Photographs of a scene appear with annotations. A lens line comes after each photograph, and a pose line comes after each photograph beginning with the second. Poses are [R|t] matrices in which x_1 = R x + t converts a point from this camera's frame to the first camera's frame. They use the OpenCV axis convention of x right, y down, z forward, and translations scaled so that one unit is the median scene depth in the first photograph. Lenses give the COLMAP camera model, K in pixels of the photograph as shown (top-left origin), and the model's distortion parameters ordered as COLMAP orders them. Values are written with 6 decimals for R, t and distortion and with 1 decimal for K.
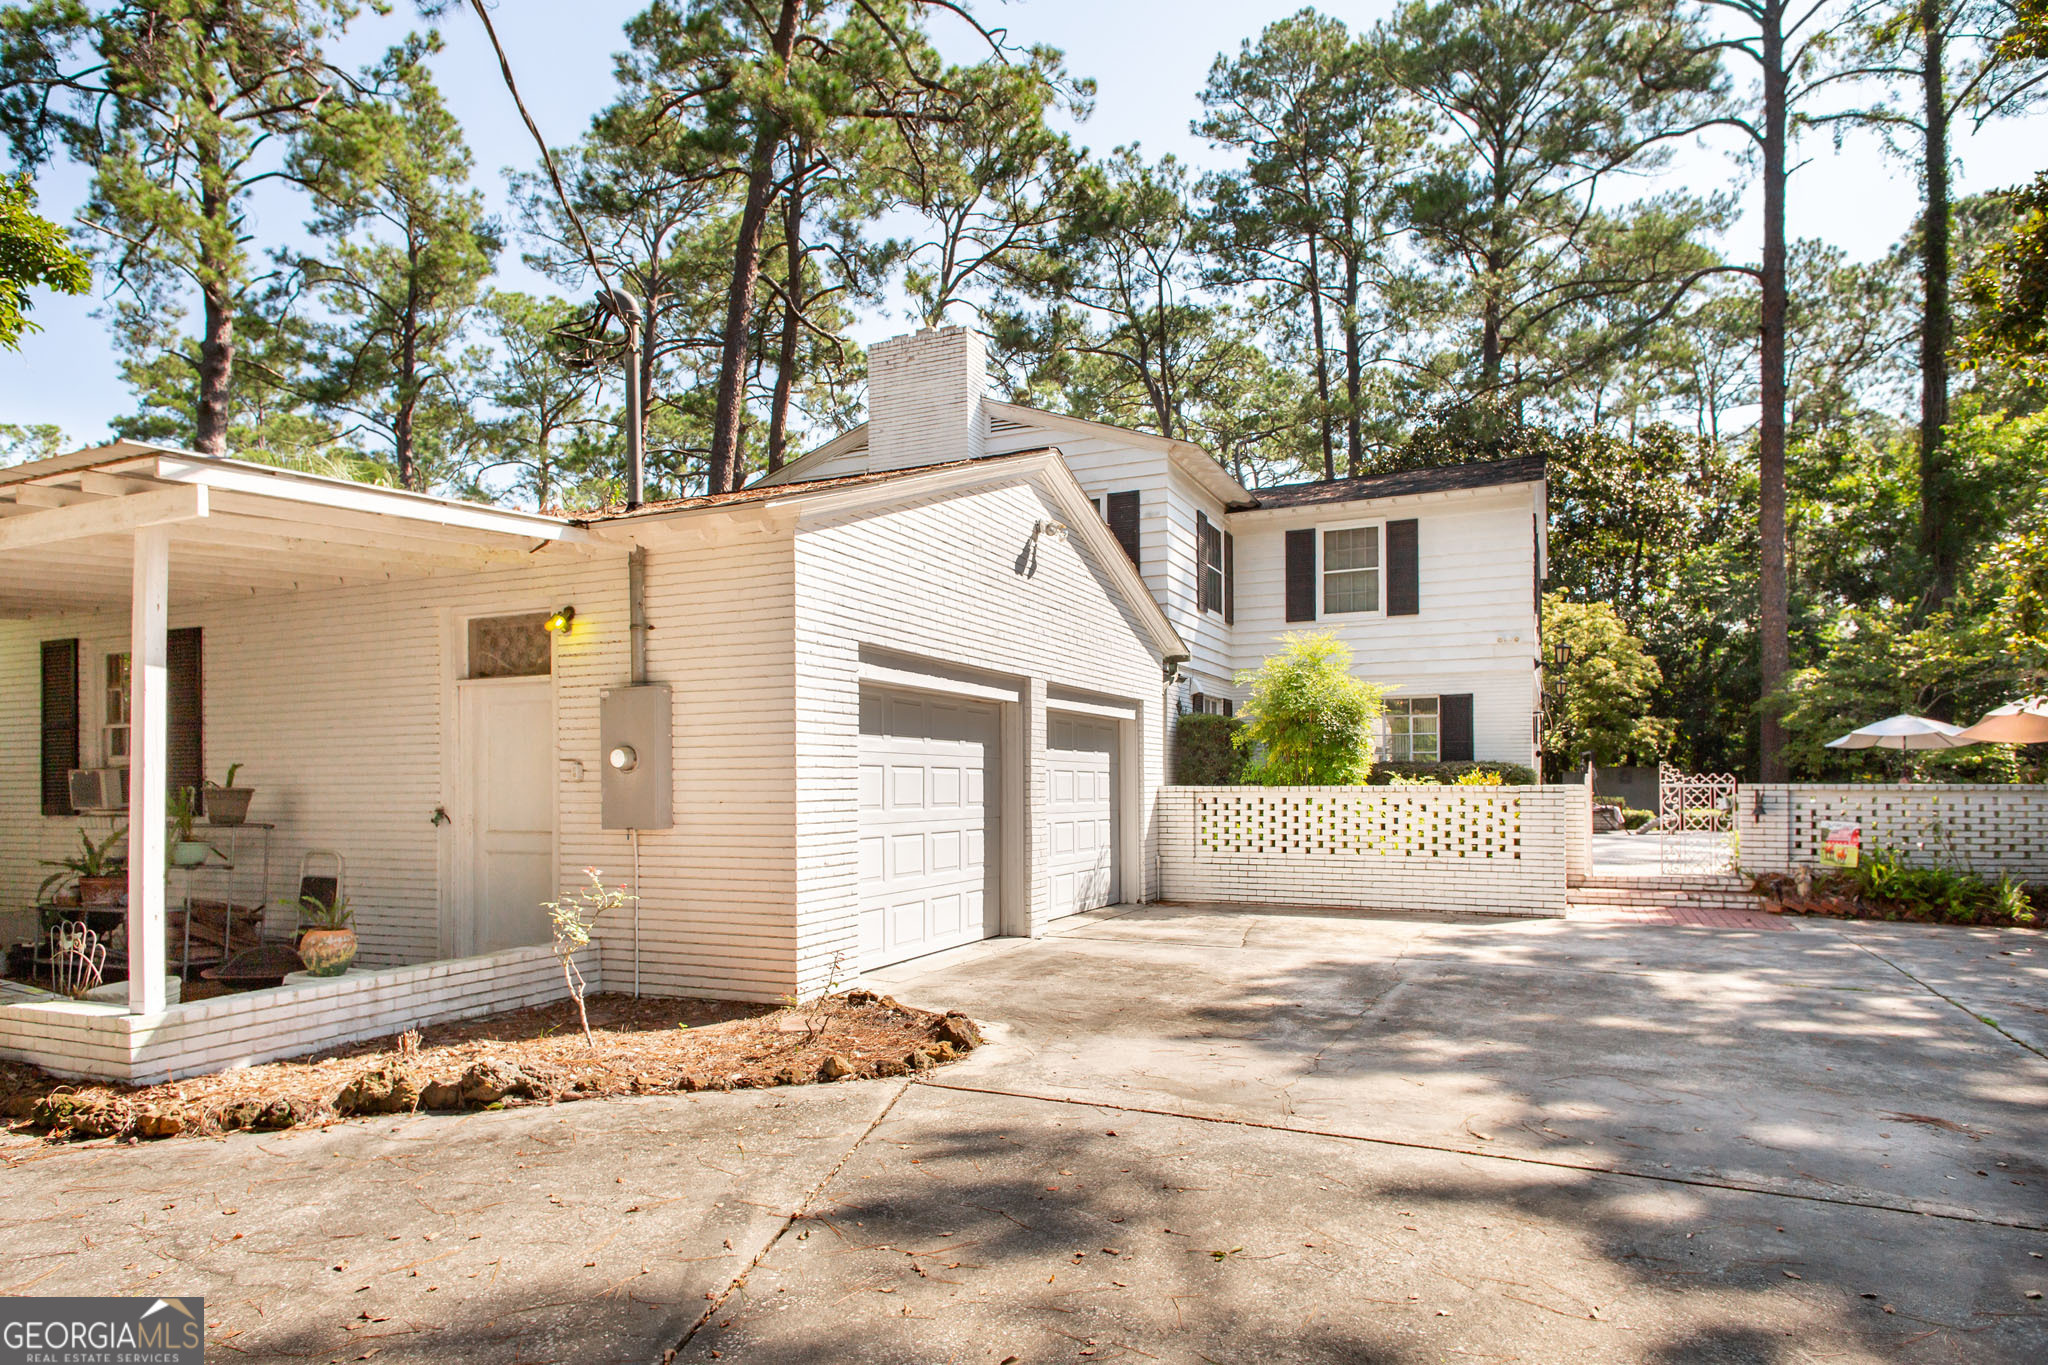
lens RADIAL K [[1169.9, 0, 1019.7], [0, 1169.9, 803.8], [0, 0, 1]] dist [0.048501, 0.000173]
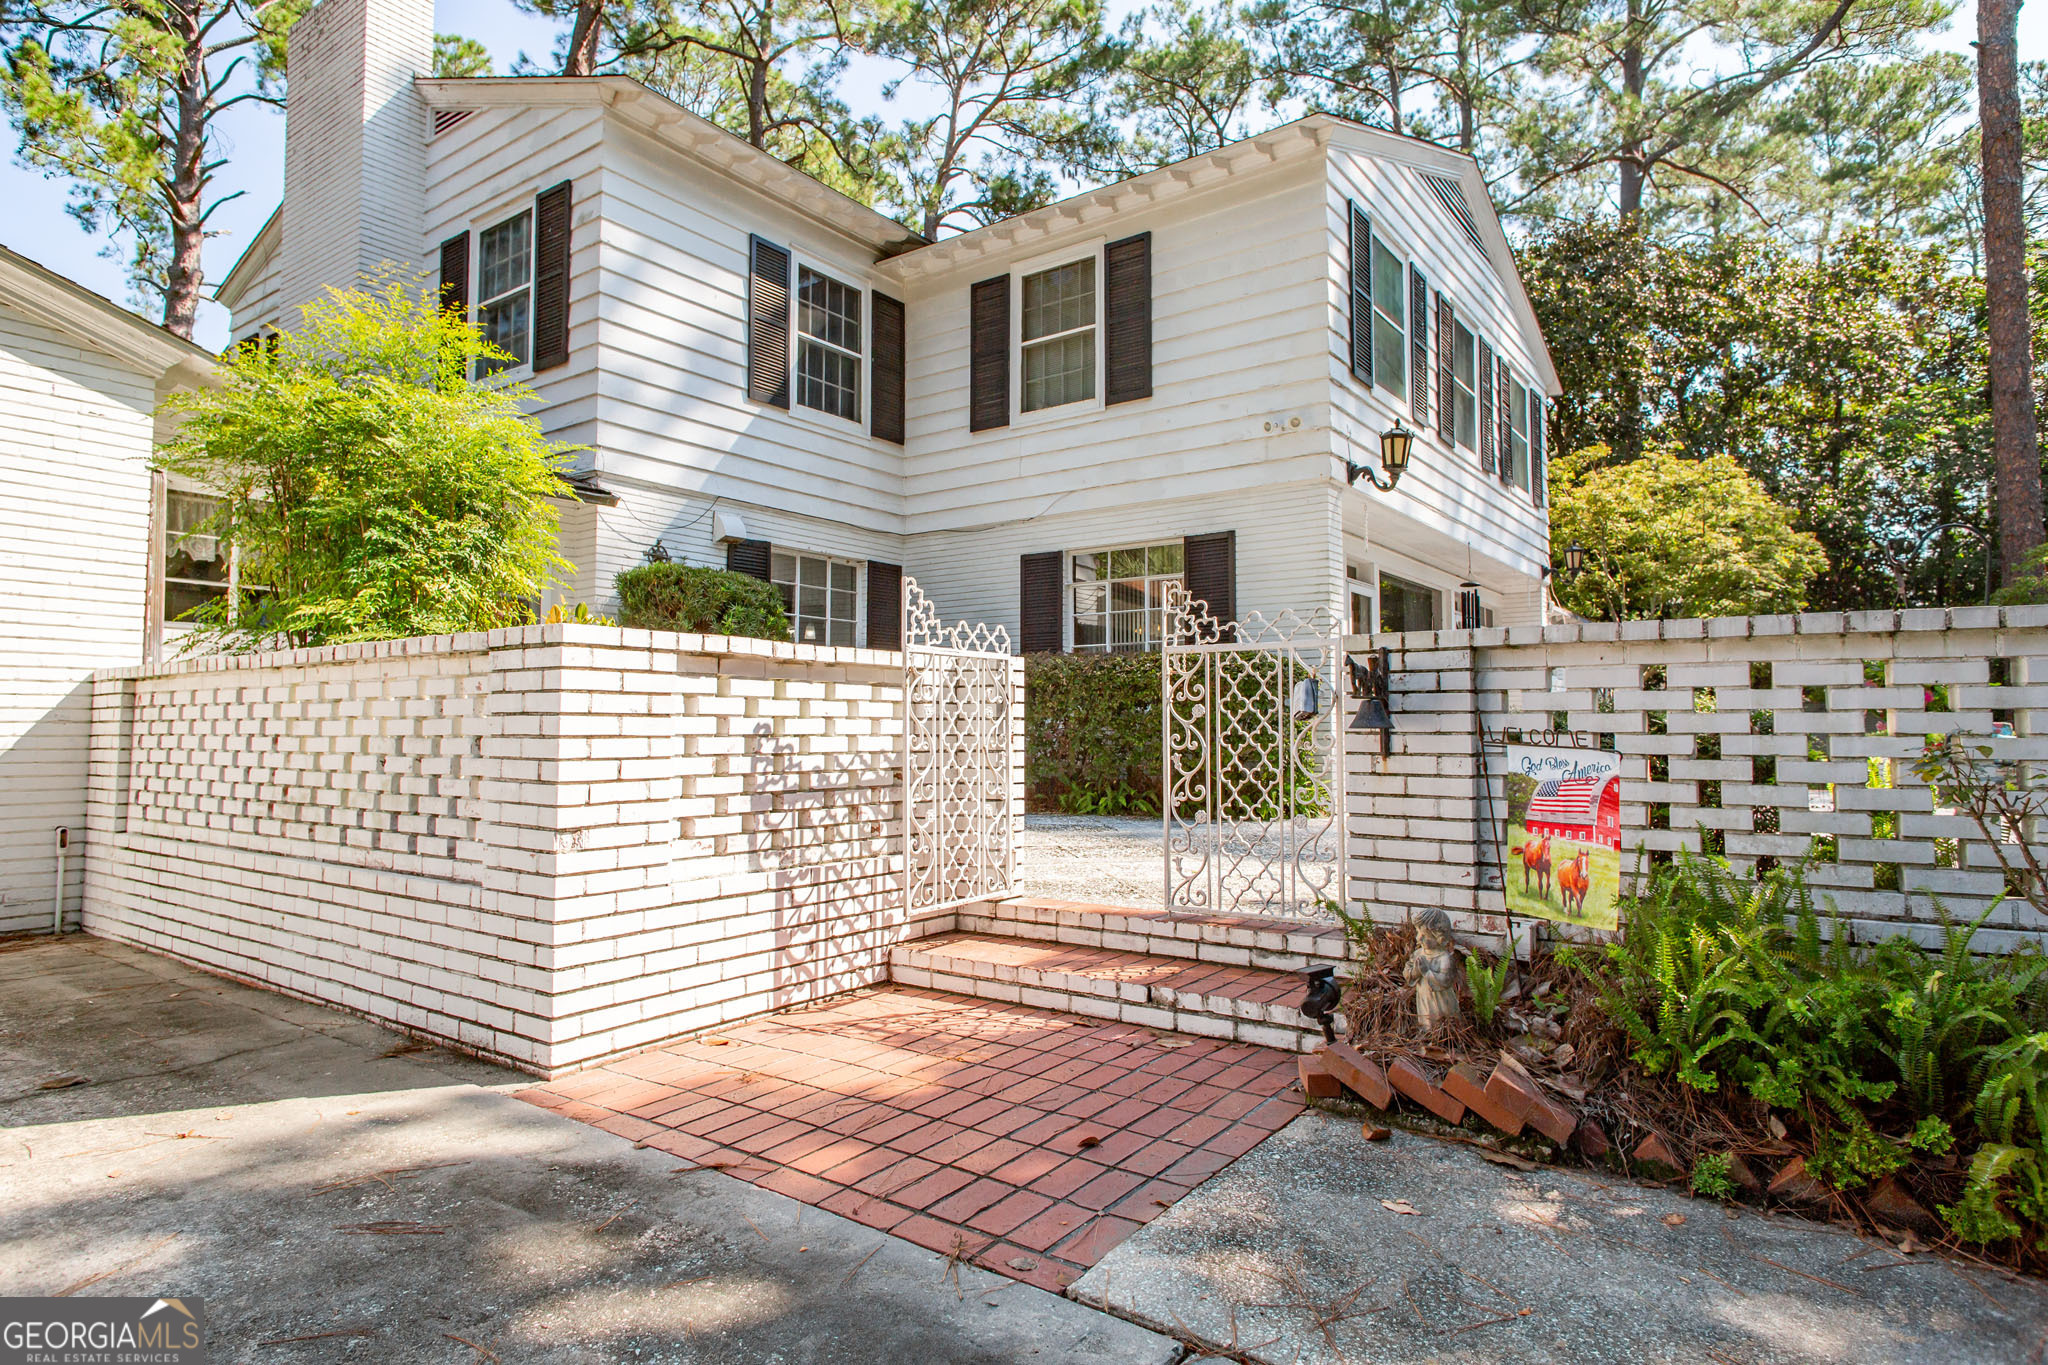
lens RADIAL K [[1124.8, 0, 1024.7], [0, 1124.8, 715.9], [0, 0, 1]] dist [0.042353, 0.000431]
pose [[0.979769, -0.000531, -0.200131, 0.384686], [-0.005805, 0.999500, -0.031071, 0.009601], [0.200048, 0.031604, 0.979276, 0.455502]]
